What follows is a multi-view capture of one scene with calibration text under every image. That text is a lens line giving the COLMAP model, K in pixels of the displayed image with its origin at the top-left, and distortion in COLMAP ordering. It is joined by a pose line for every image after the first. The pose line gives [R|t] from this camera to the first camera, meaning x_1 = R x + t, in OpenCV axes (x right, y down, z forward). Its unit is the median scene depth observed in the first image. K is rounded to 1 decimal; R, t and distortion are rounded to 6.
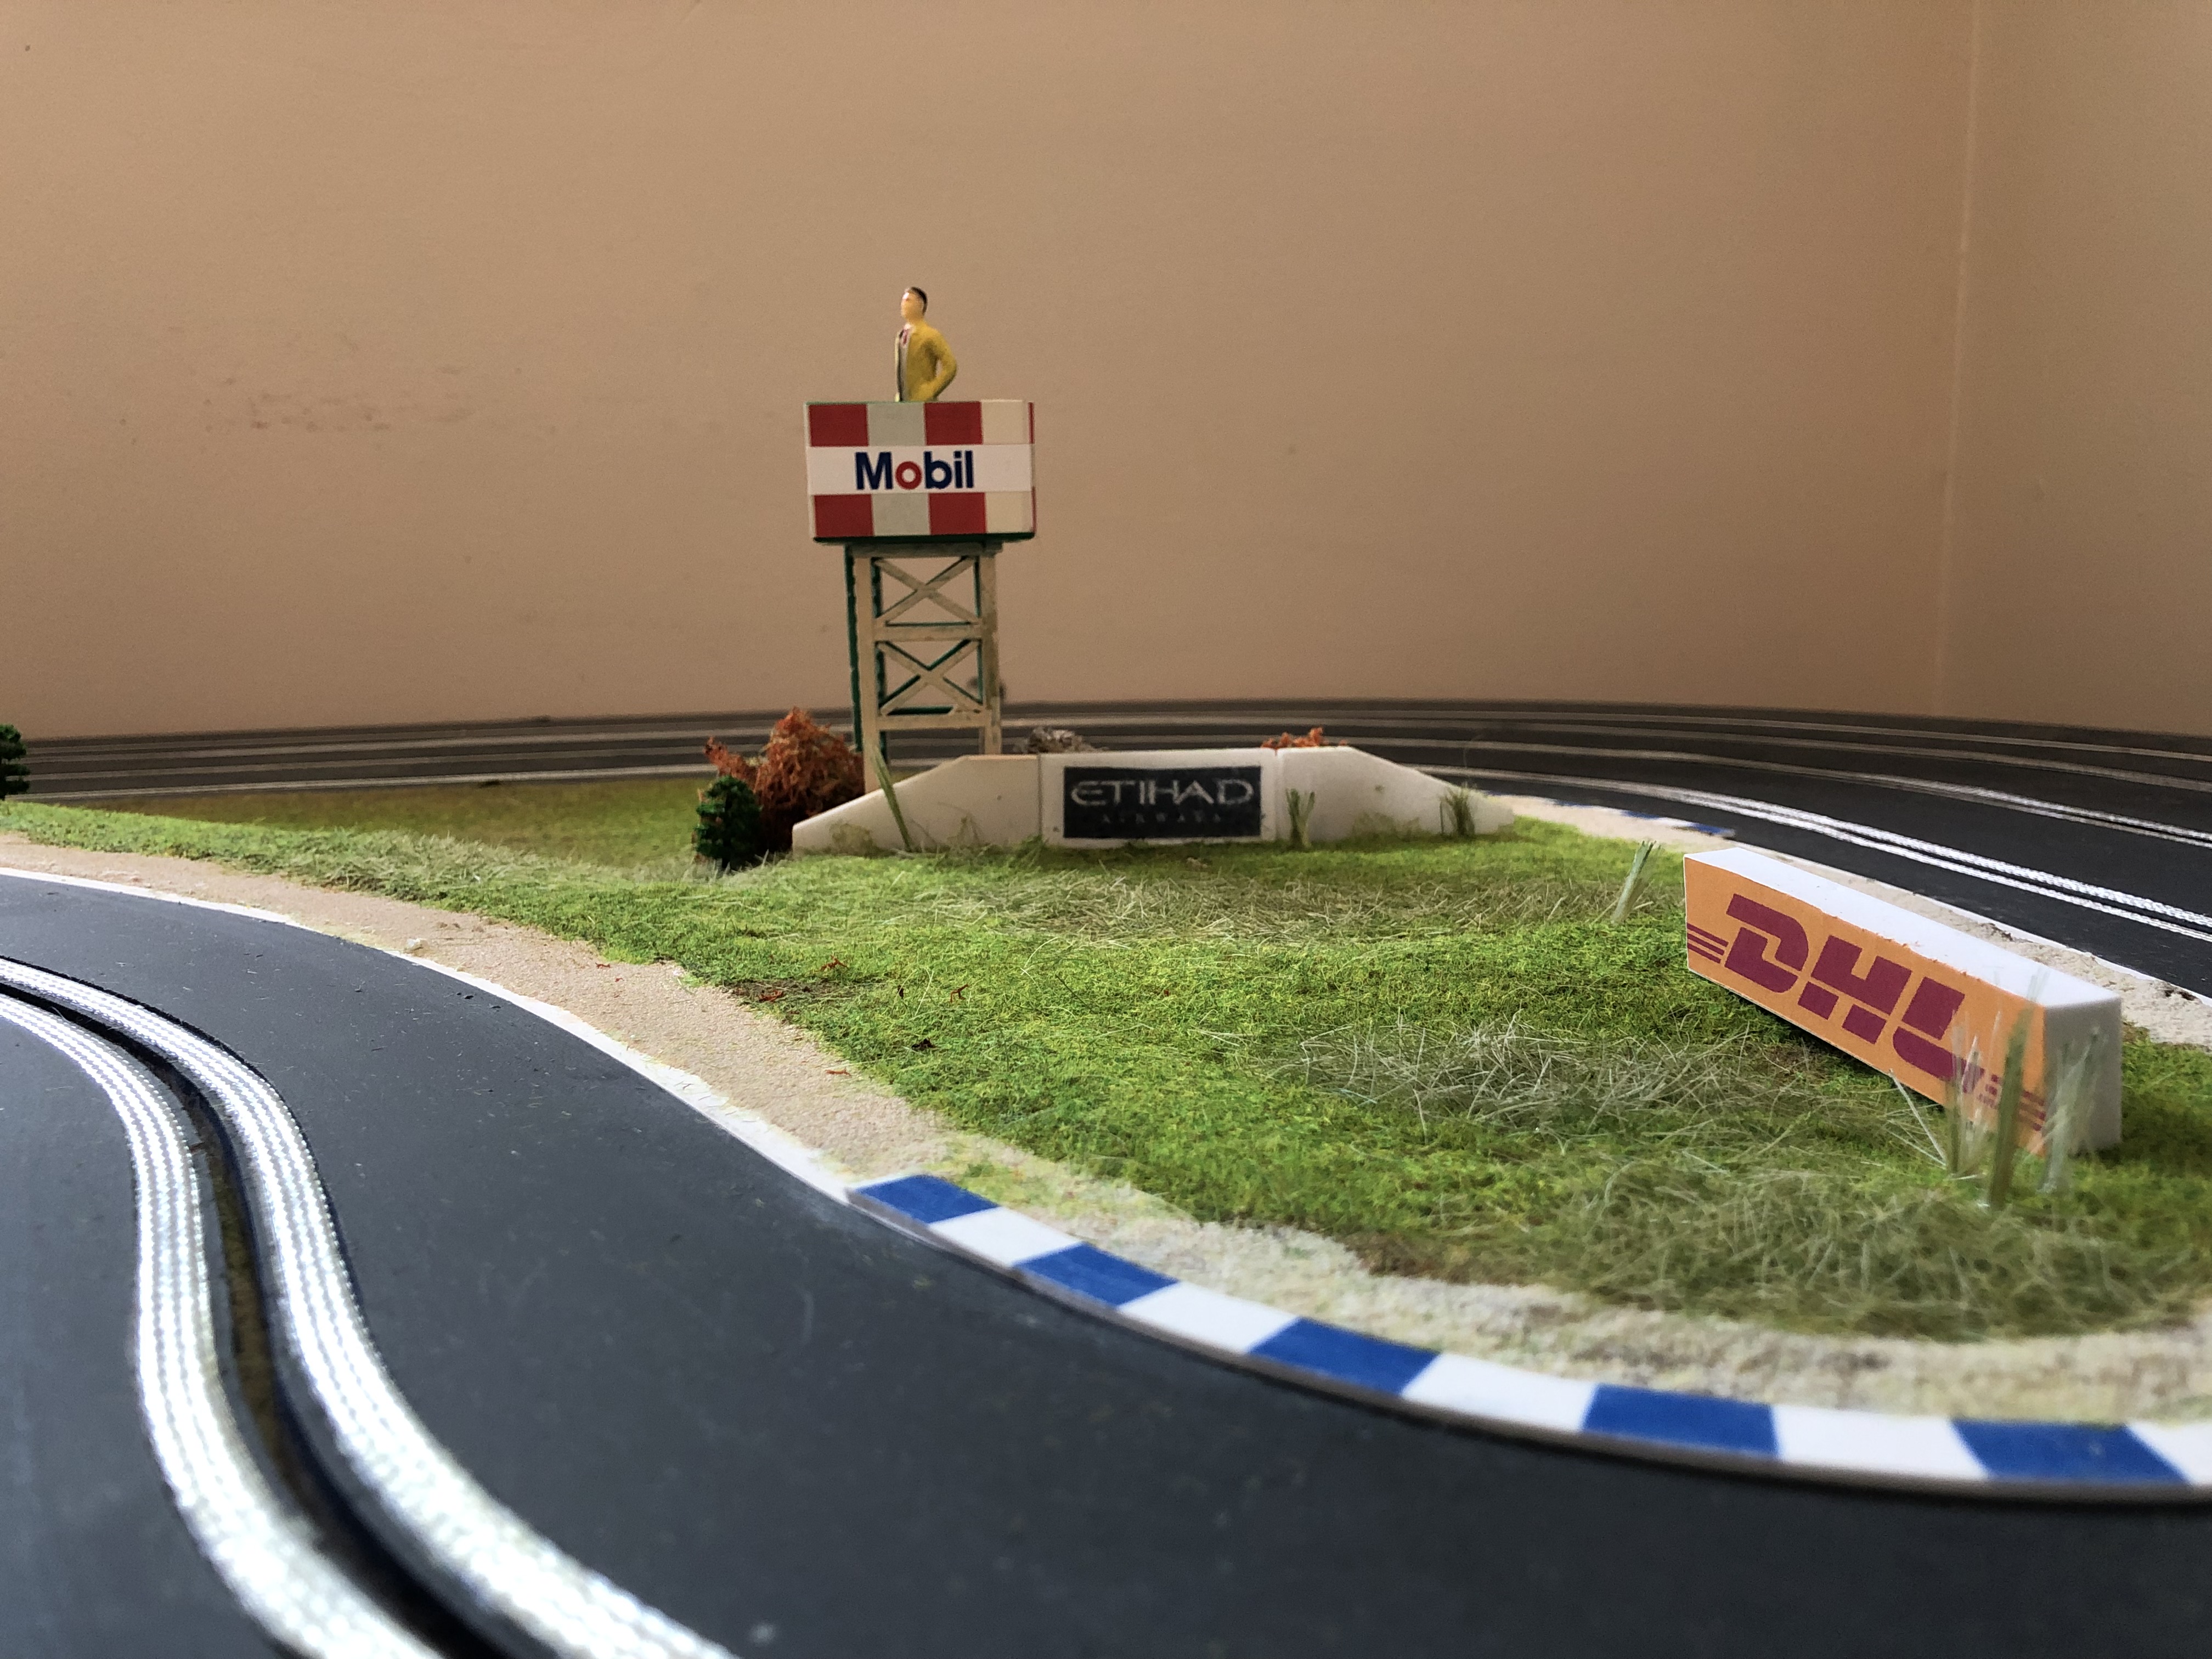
lens RADIAL K [[1869.1, 0, 1106.0], [0, 1869.1, 829.5], [0, 0, 1]] dist [0.012096, -0.000167]
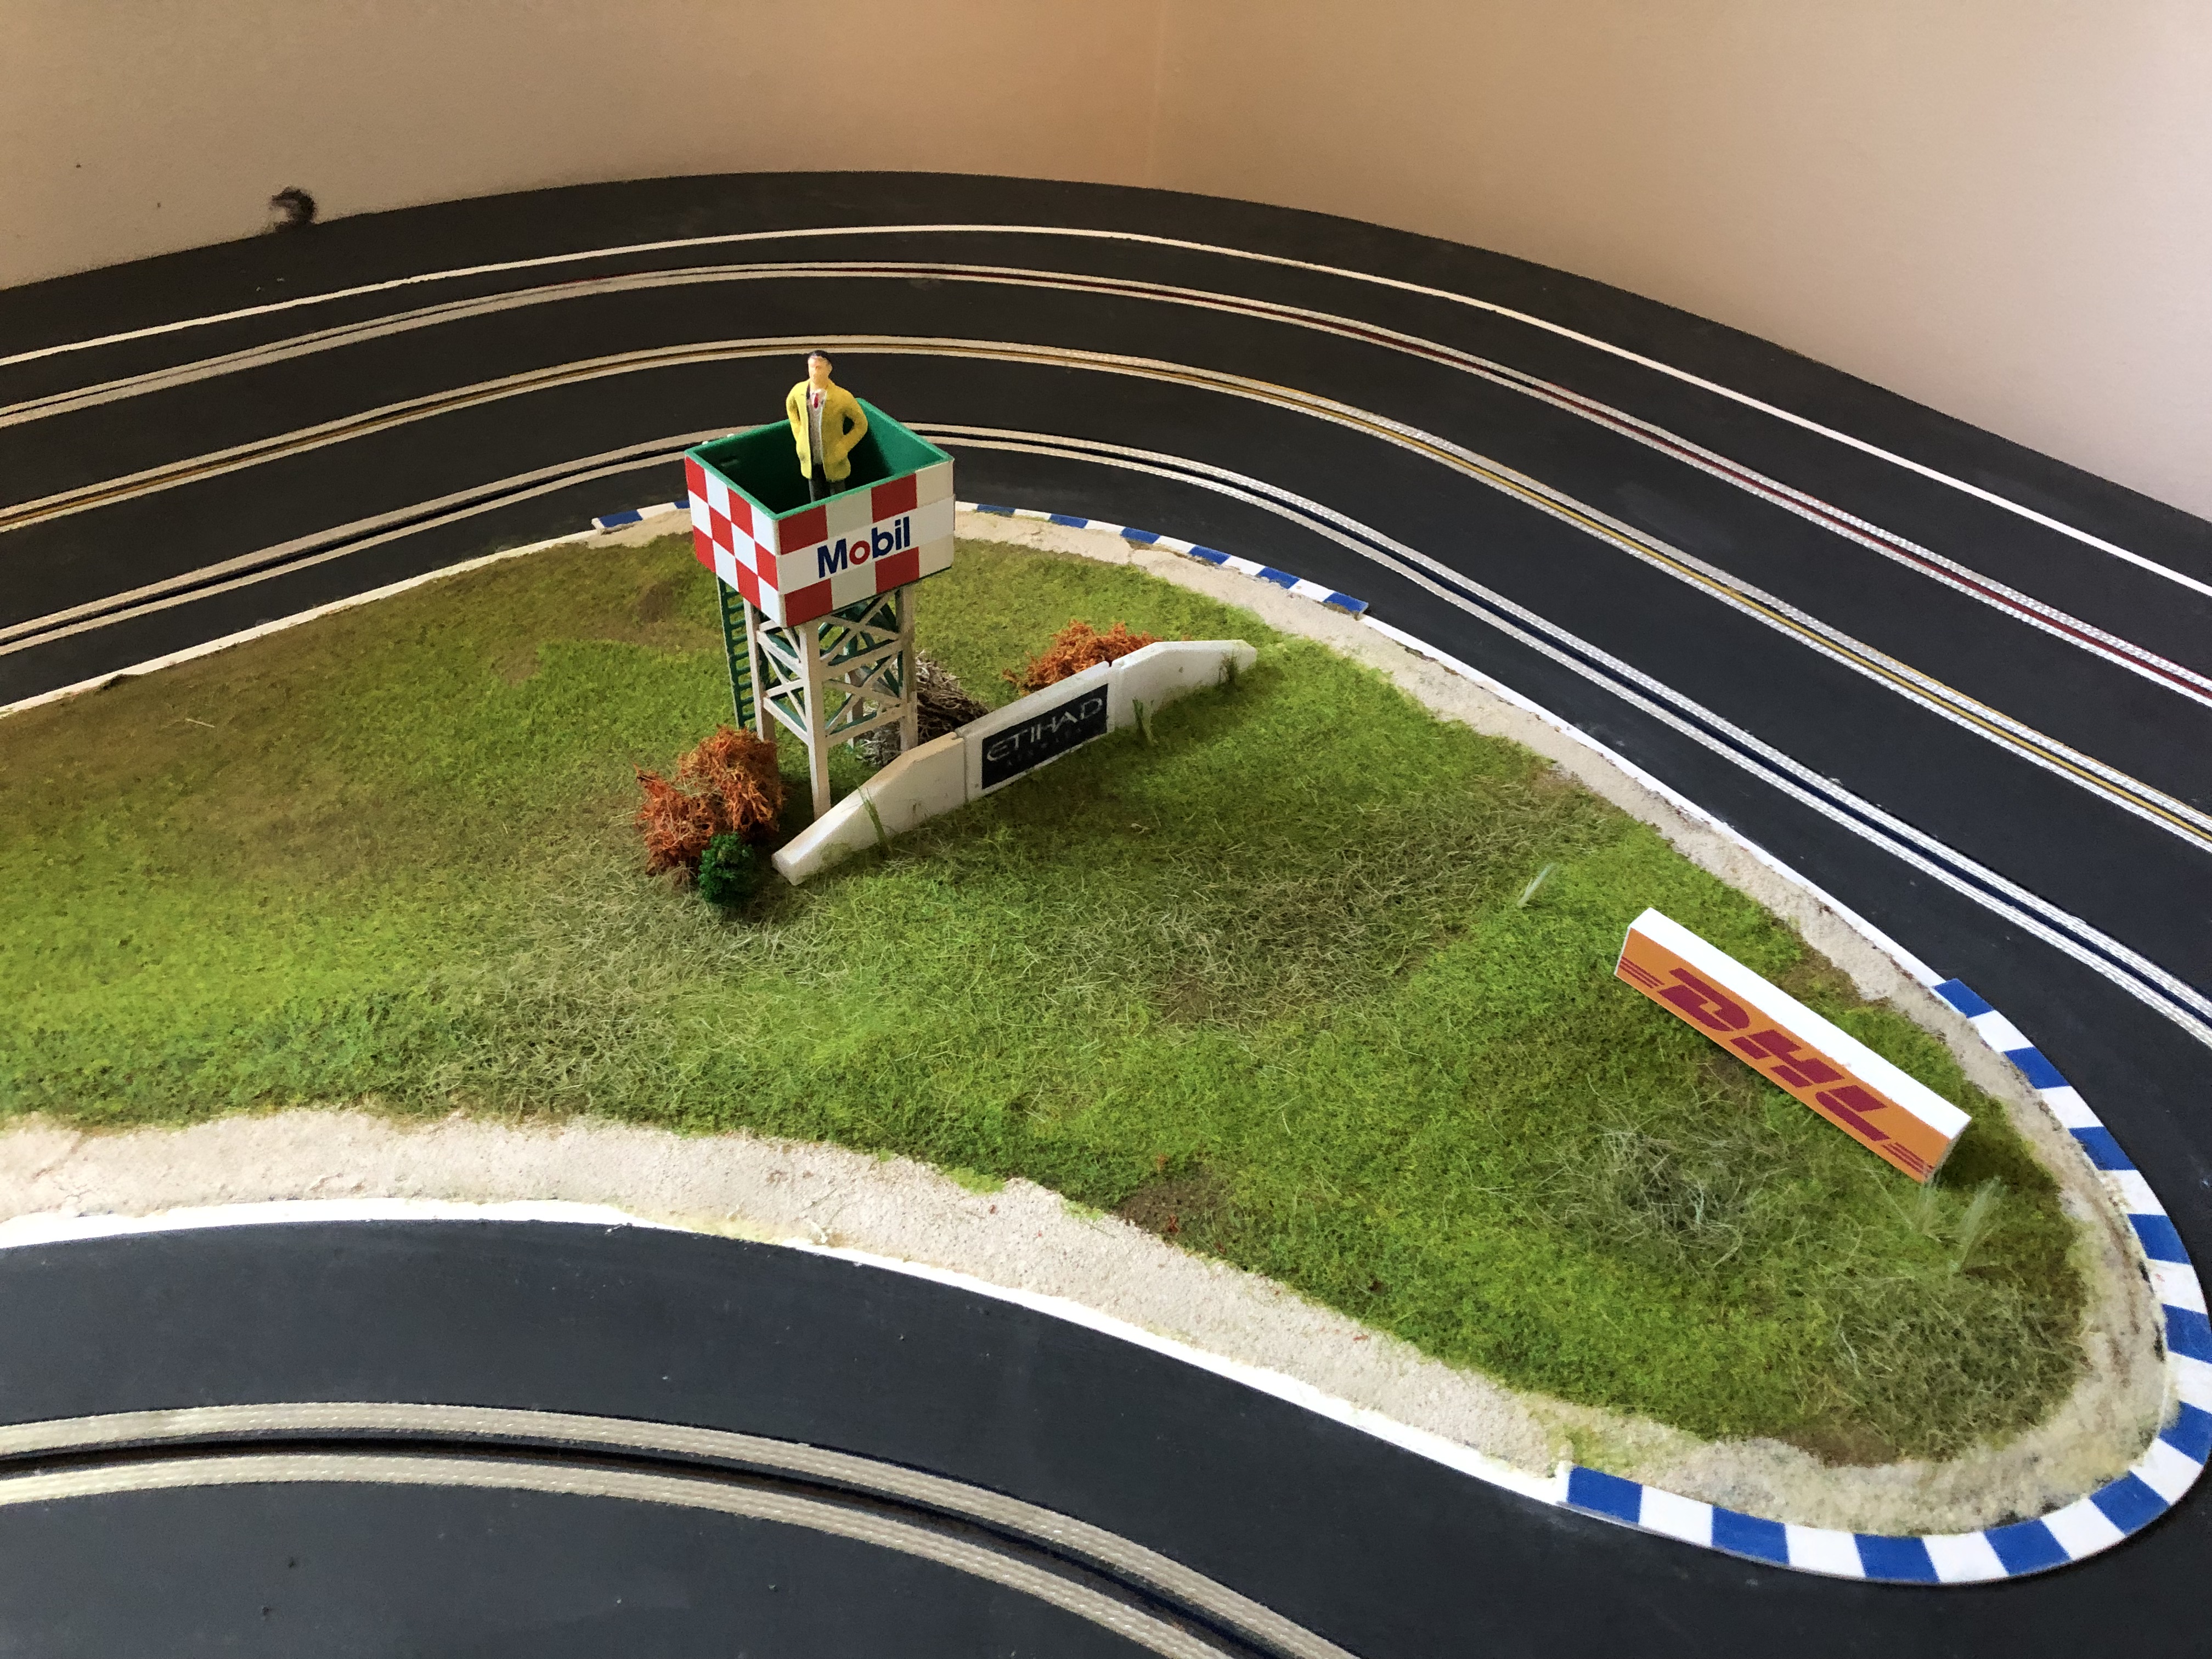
lens RADIAL K [[1869.1, 0, 1106.0], [0, 1869.1, 829.5], [0, 0, 1]] dist [0.012096, -0.000167]
pose [[0.829374, -0.301243, 0.470523, -0.536636], [0.010814, 0.850681, 0.525571, -0.612280], [-0.558590, -0.430807, 0.708790, 0.101214]]
